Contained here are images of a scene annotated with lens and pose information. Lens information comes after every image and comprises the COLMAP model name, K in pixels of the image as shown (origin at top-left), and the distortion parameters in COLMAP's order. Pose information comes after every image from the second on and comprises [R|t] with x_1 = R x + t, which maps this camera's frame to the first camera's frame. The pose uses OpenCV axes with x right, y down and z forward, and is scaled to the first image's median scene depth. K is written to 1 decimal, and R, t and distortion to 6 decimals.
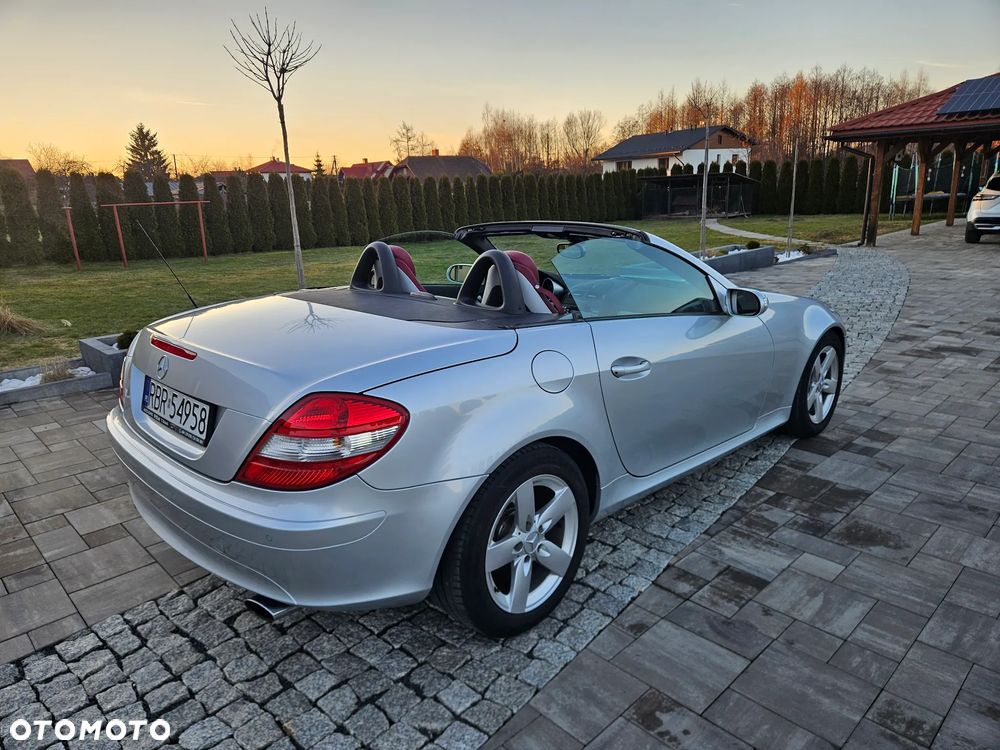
lens RADIAL K [[666.2, 0, 486.5], [0, 666.2, 371.4], [0, 0, 1]] dist [0.072844, -0.066543]
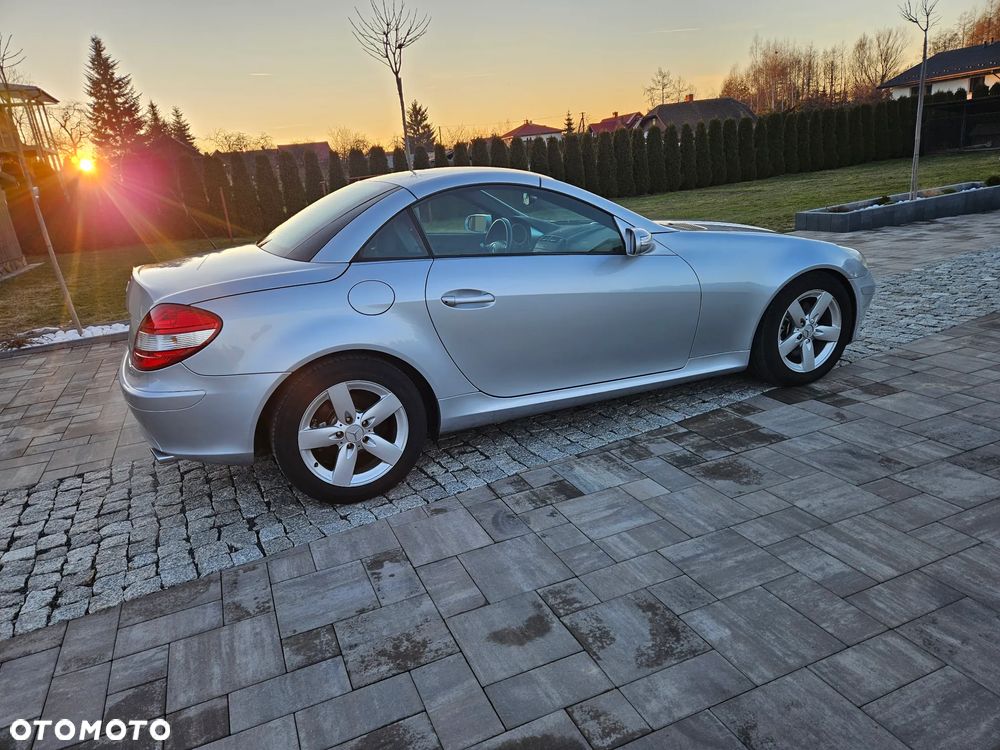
lens RADIAL K [[661.6, 0, 481.0], [0, 661.6, 379.2], [0, 0, 1]] dist [0.074992, -0.060729]
pose [[0.930500, 0.055453, -0.362071, 0.507998], [-0.029322, 0.996579, 0.077275, 0.034116], [0.365117, -0.061287, 0.928942, -0.049730]]
